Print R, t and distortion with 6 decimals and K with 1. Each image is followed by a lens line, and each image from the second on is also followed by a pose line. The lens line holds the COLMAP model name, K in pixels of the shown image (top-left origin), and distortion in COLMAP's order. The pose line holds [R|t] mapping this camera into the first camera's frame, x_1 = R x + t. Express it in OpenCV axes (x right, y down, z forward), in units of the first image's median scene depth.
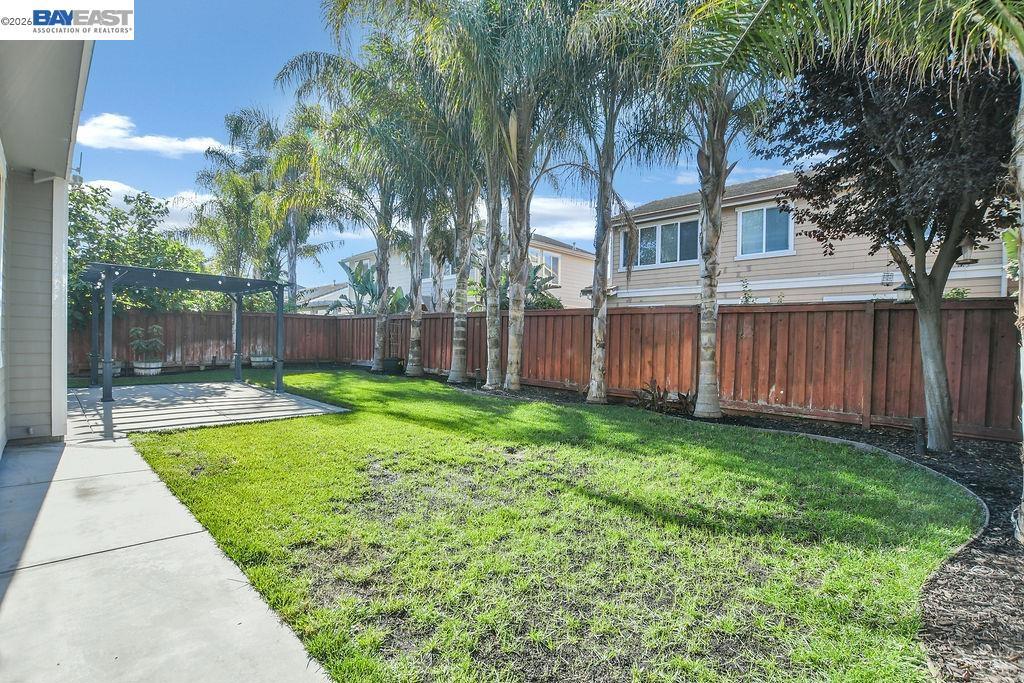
lens RADIAL K [[480.5, 0, 505.4], [0, 480.5, 344.7], [0, 0, 1]] dist [-0.020785, -0.001032]
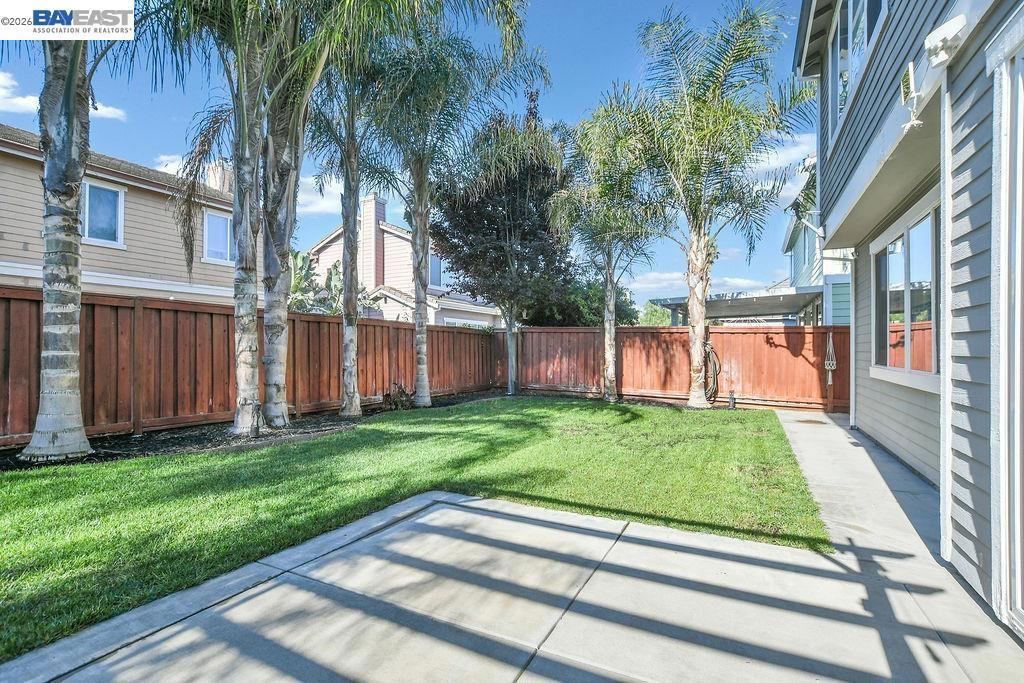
lens RADIAL K [[480.5, 0, 516.2], [0, 480.5, 349.8], [0, 0, 1]] dist [-0.020785, -0.001032]
pose [[-0.295032, -0.017087, 0.955335, -0.534351], [-0.000736, 0.999844, 0.017656, -0.018954], [-0.955487, 0.004505, -0.294998, 0.645307]]
